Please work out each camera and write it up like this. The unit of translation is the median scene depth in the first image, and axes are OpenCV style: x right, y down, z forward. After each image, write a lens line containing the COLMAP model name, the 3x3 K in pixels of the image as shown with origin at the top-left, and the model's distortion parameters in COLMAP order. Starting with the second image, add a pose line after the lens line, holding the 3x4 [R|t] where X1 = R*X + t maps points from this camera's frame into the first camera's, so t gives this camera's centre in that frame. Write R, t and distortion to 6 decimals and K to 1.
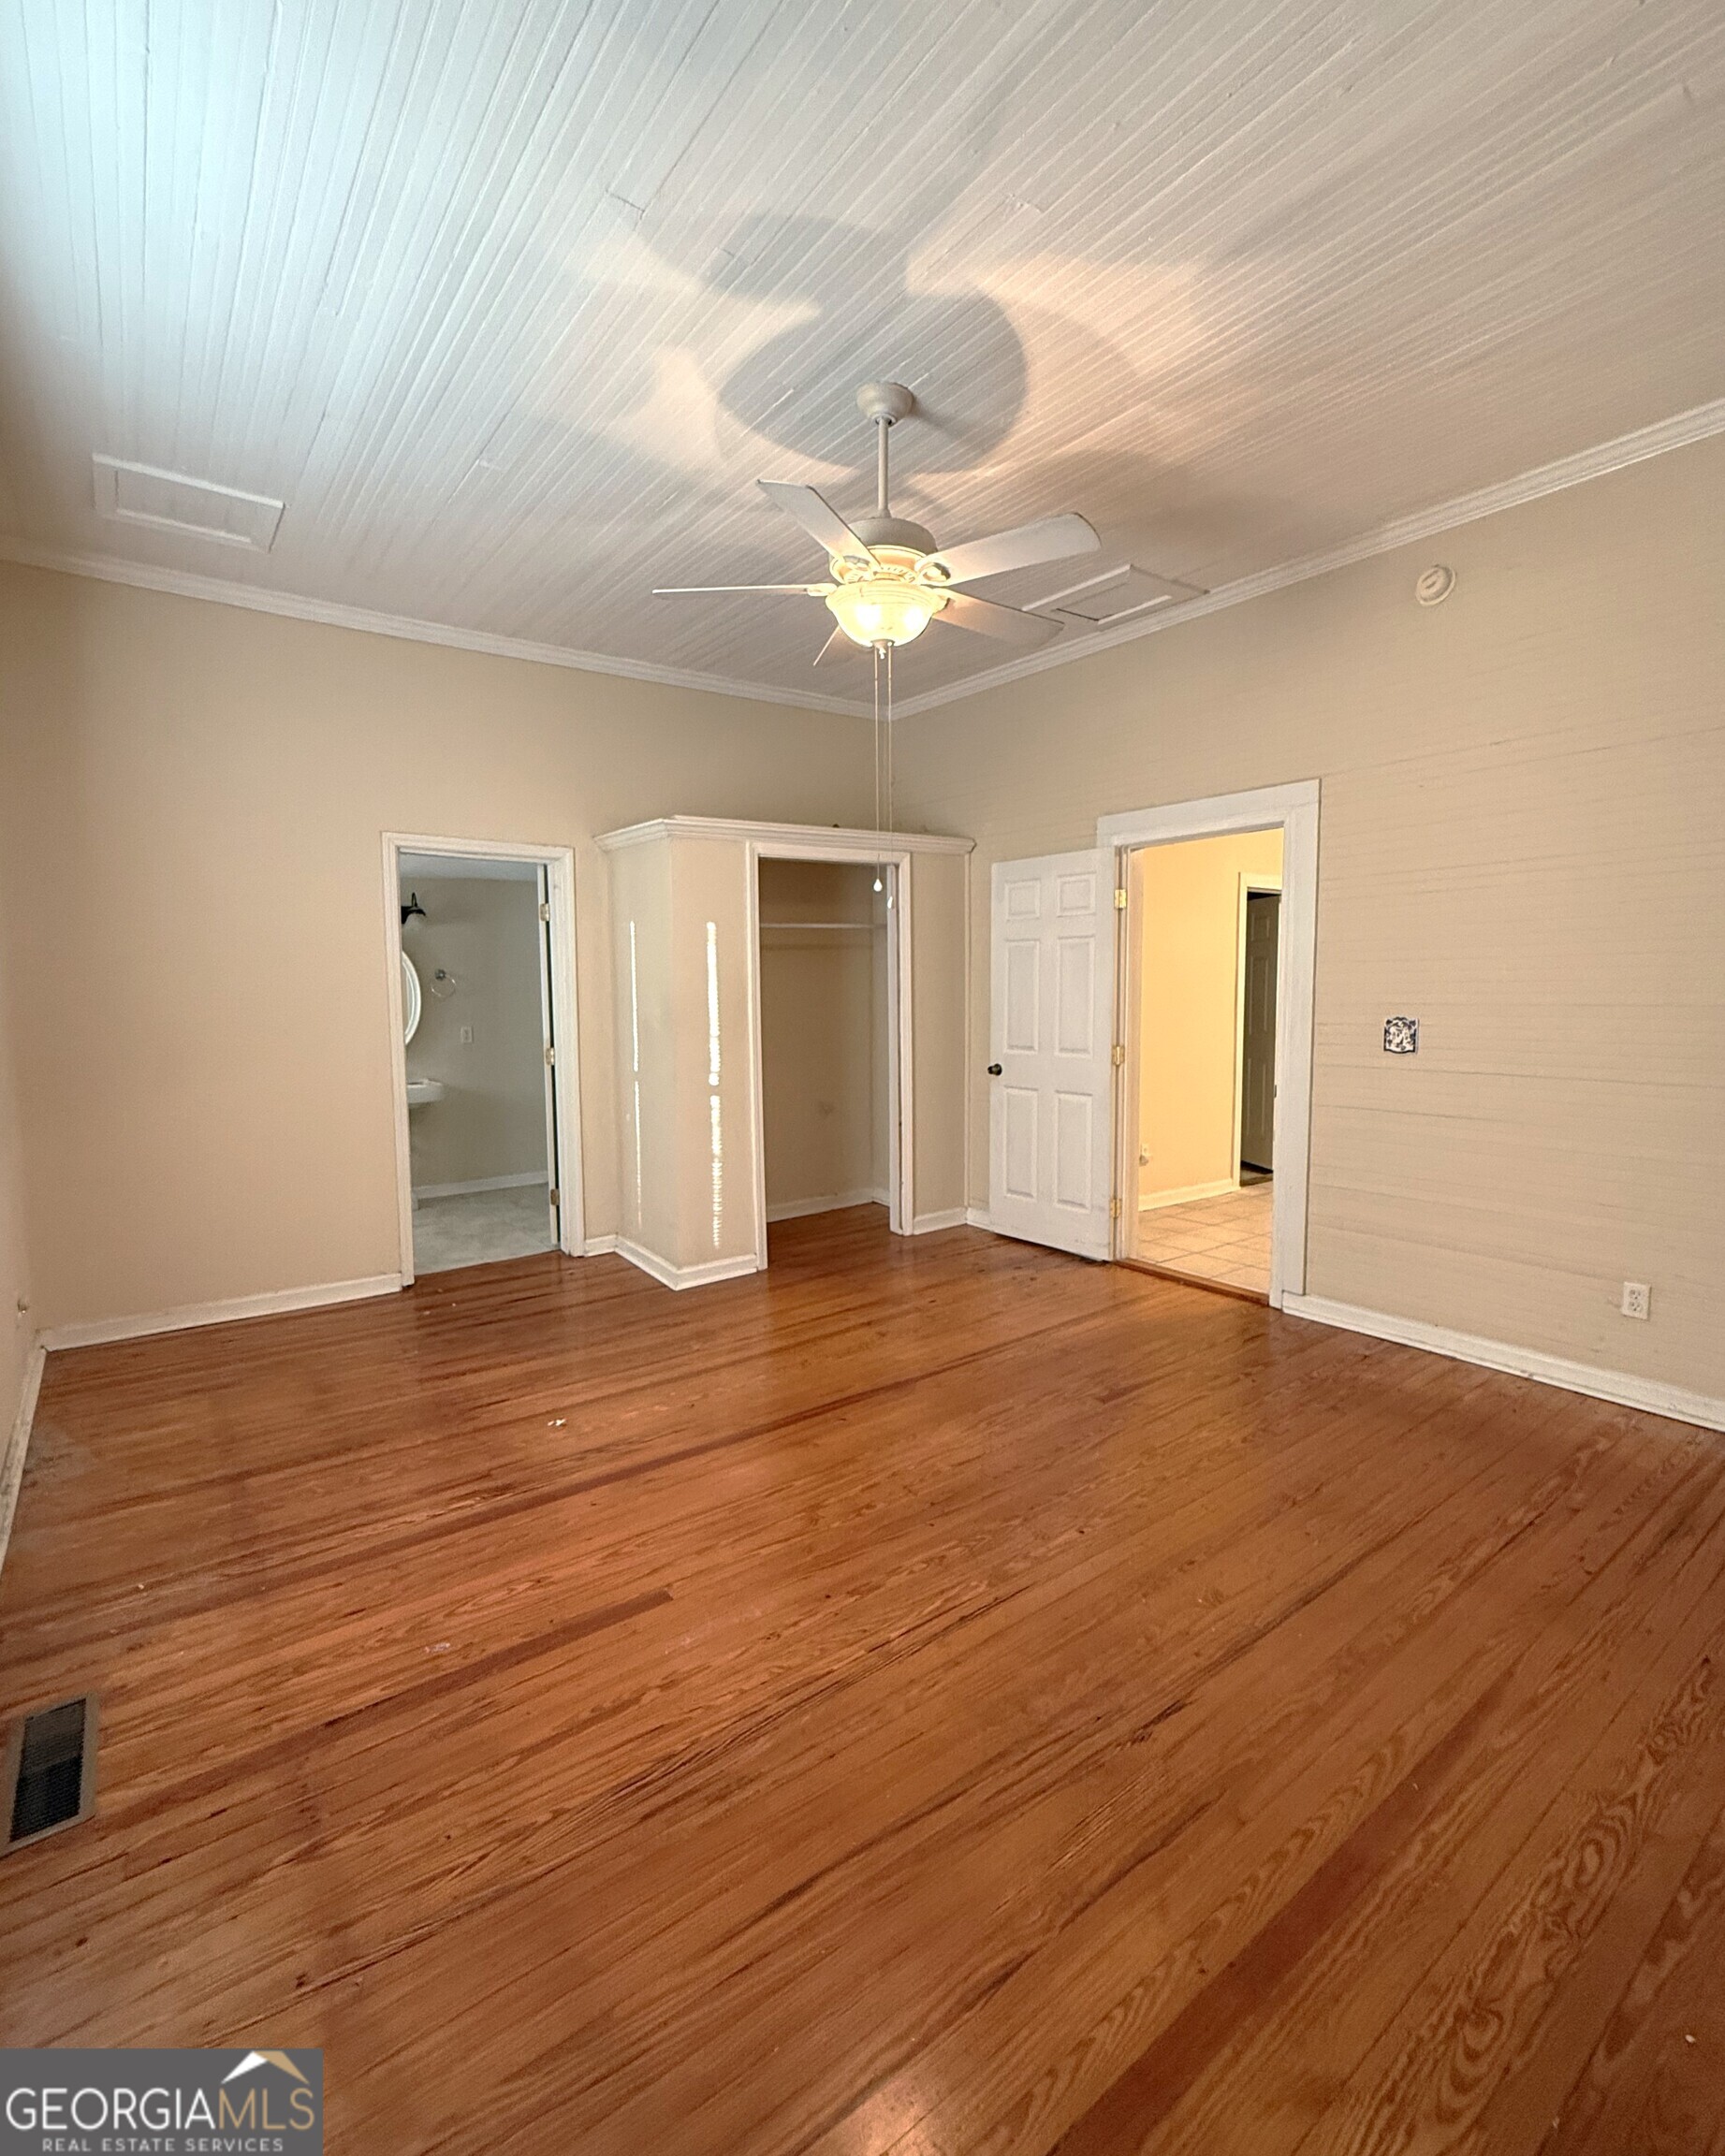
lens RADIAL K [[975.0, 0, 858.1], [0, 975.0, 1070.9], [0, 0, 1]] dist [-0.002501, -0.000170]
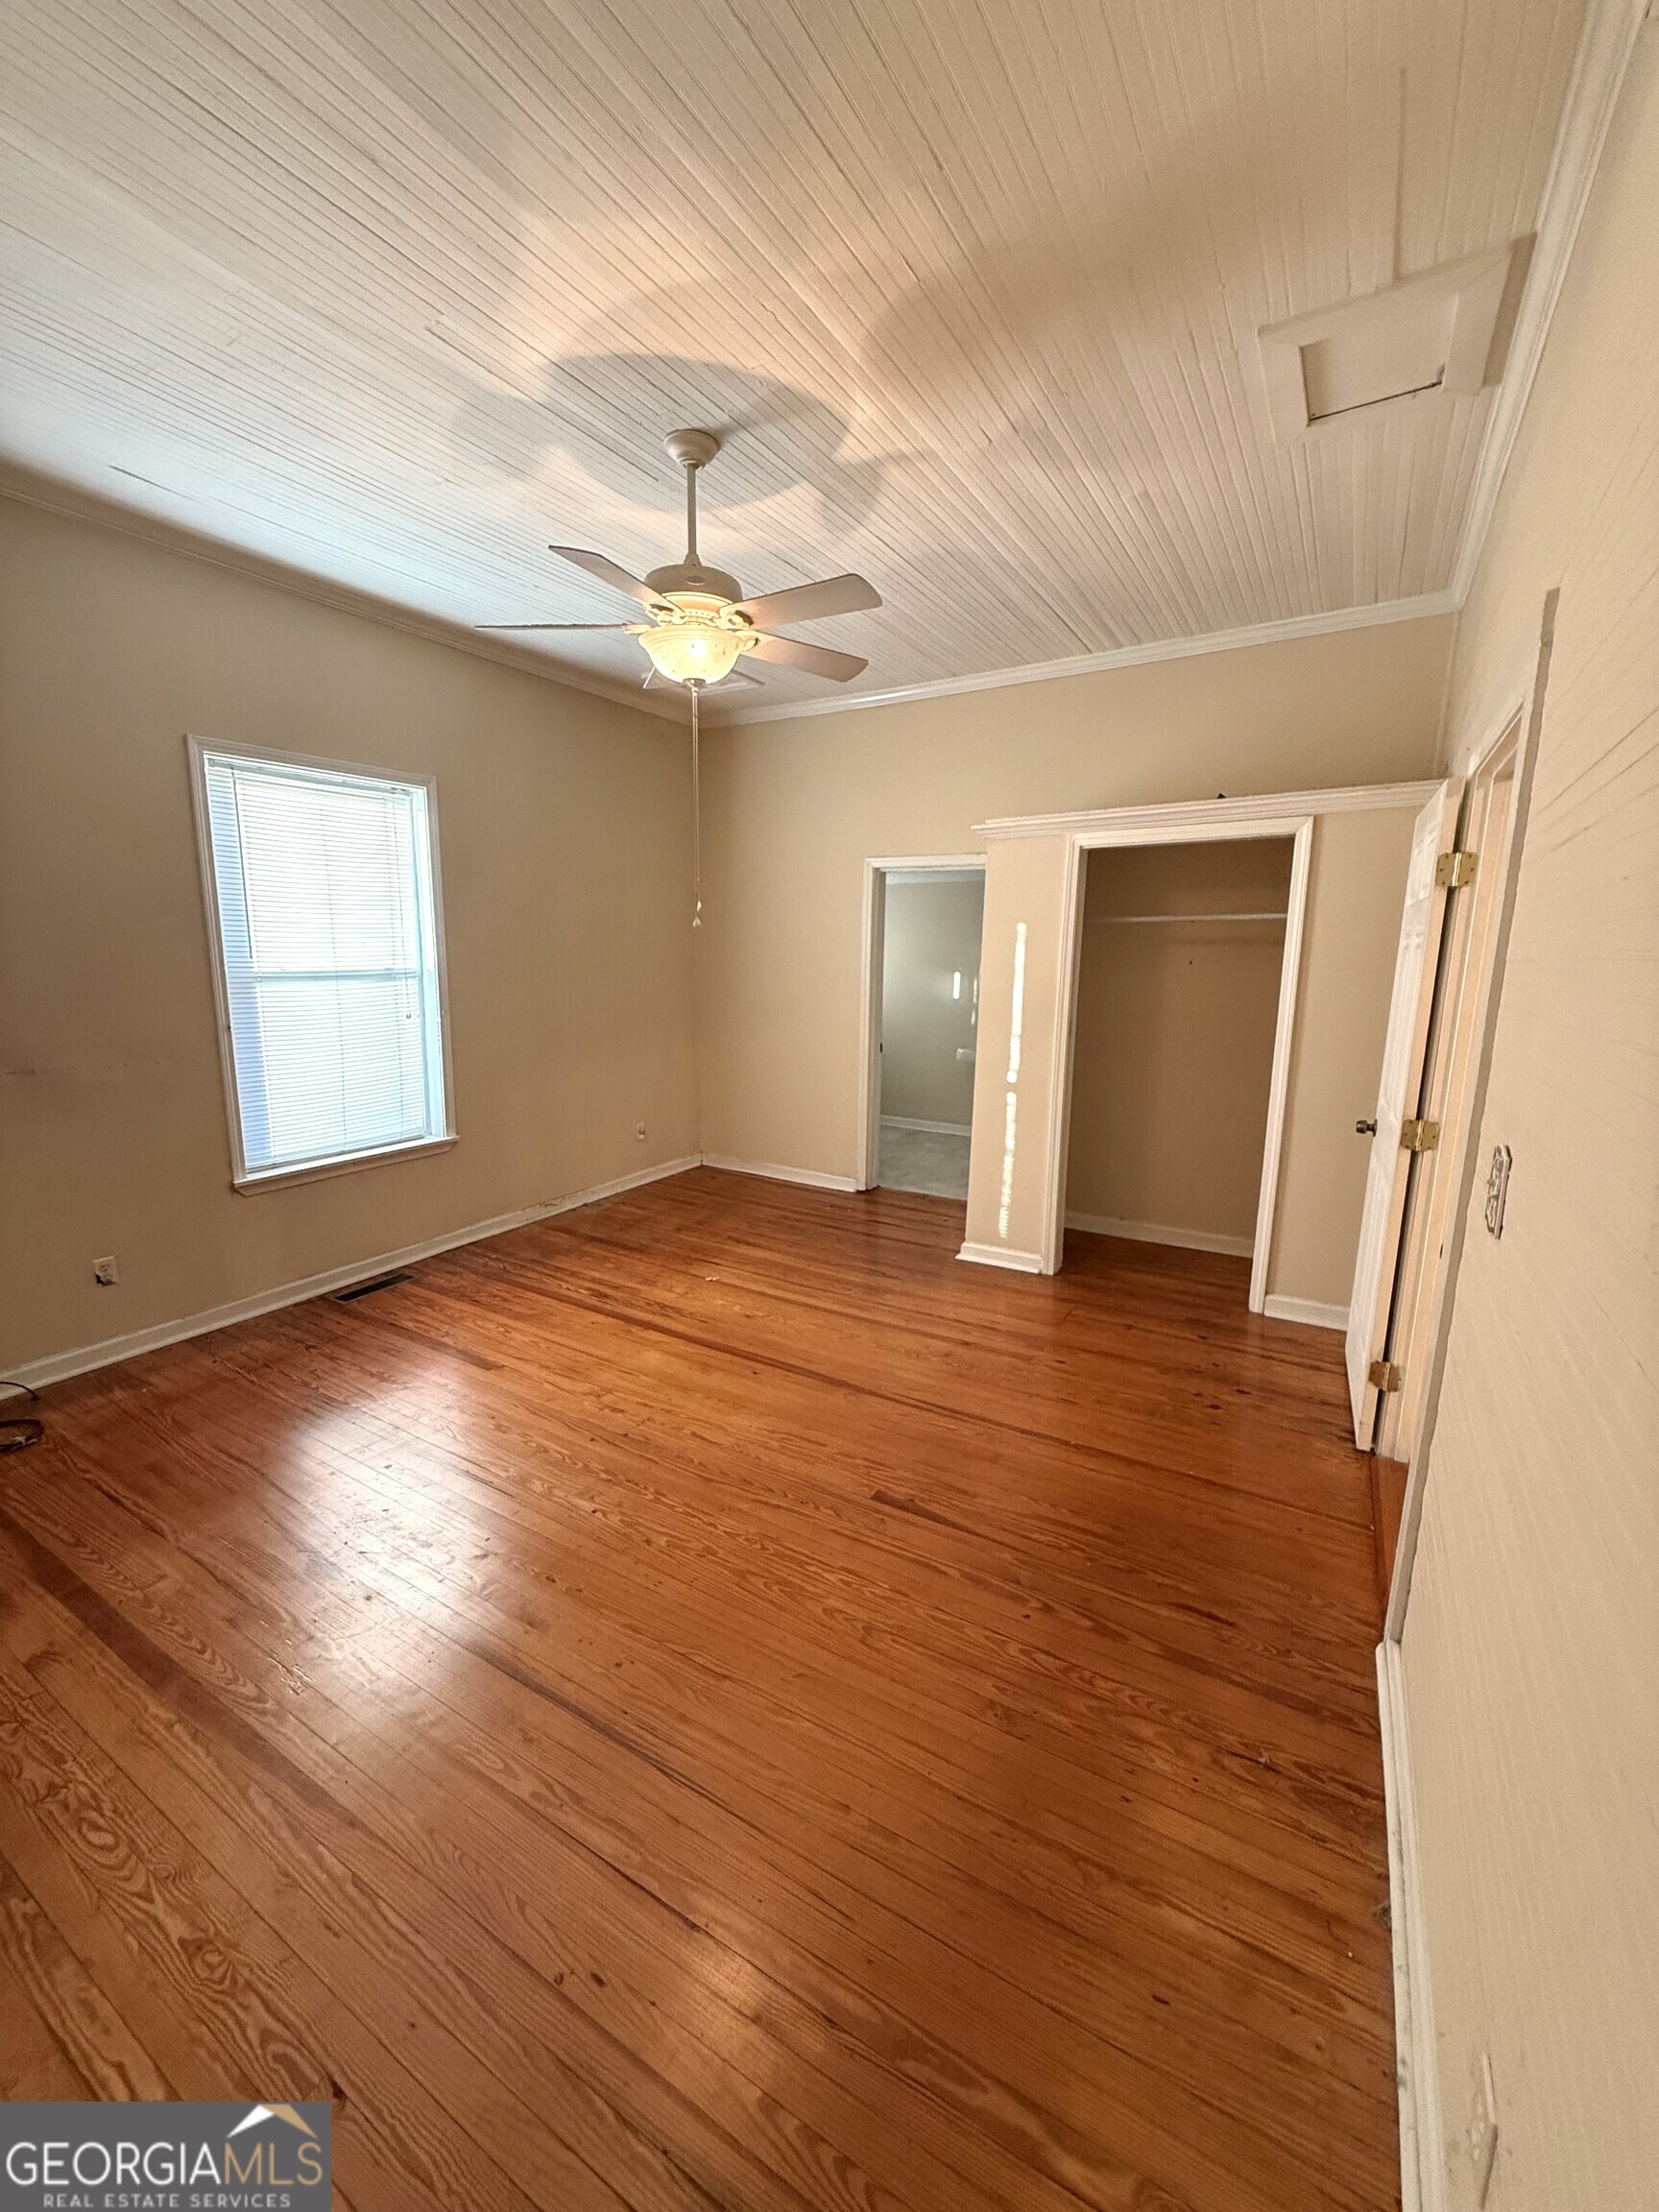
lens RADIAL K [[880.2, 0, 834.2], [0, 880.2, 1103.4], [0, 0, 1]] dist [0.000040, -0.000150]
pose [[0.380496, 0.174572, -0.908156, 0.941735], [-0.098204, 0.984096, 0.148024, -0.123870], [0.919553, 0.032862, 0.391588, 0.691800]]
